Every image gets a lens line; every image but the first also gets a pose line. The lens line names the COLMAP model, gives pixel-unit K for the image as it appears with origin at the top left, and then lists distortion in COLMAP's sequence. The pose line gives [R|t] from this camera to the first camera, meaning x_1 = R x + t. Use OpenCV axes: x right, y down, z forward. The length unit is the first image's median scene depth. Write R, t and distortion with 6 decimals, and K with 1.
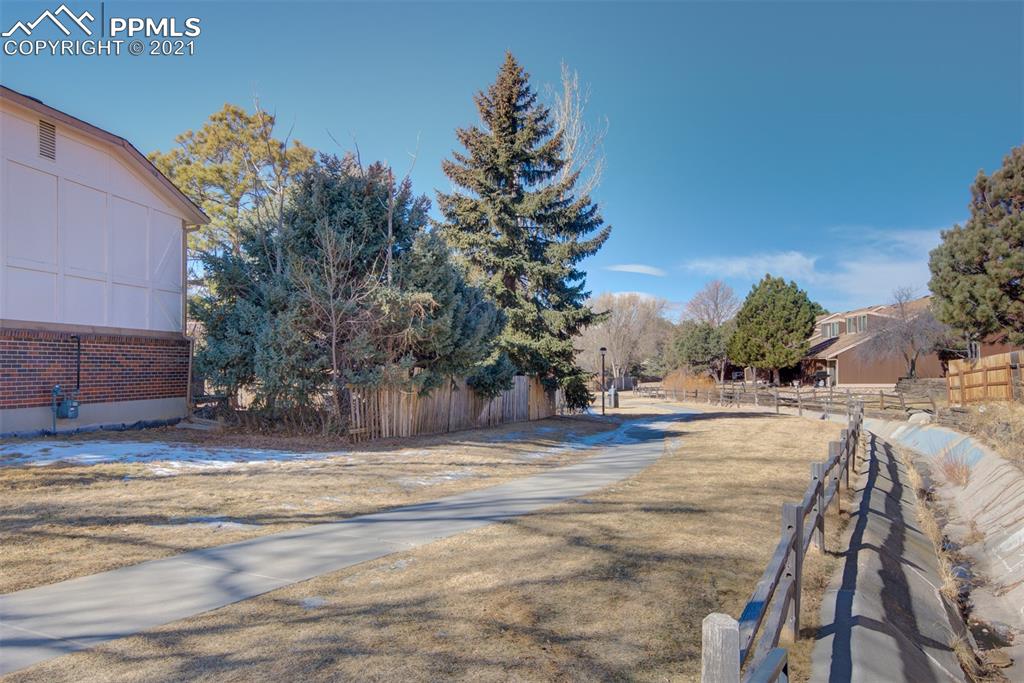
lens RADIAL K [[811.3, 0, 512.0], [0, 811.3, 341.5], [0, 0, 1]] dist [0.089164, 0.001084]
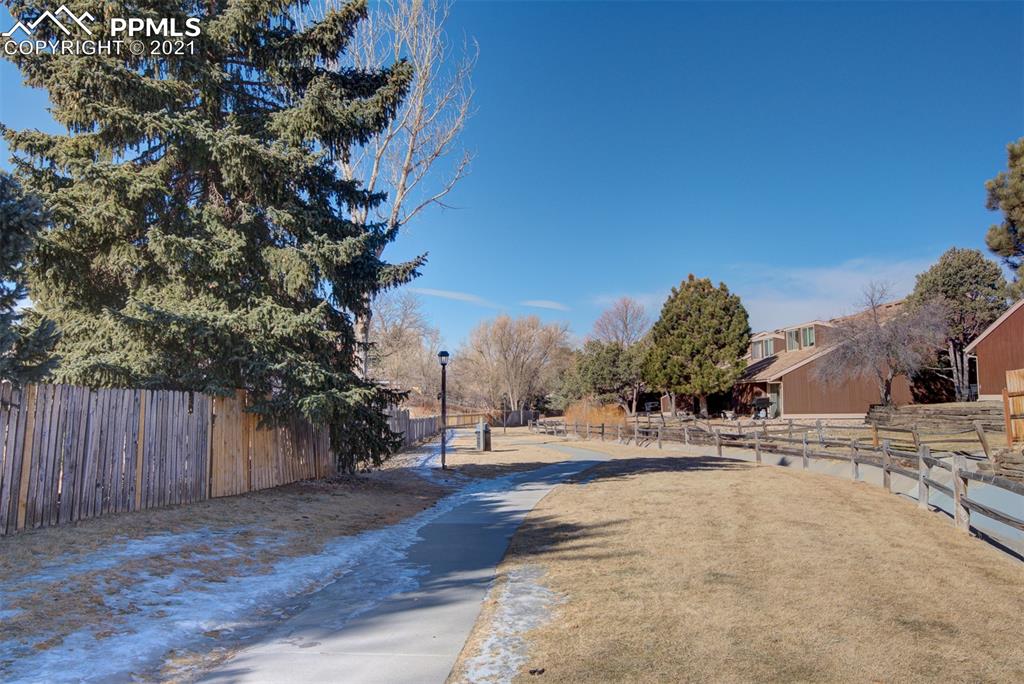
lens RADIAL K [[811.3, 0, 512.0], [0, 811.3, 342.0], [0, 0, 1]] dist [0.089164, 0.001084]
pose [[0.994074, 0.001668, 0.108695, 0.060363], [0.003103, 0.999039, -0.043713, 0.016264], [-0.108663, 0.043792, 0.993114, 0.257150]]
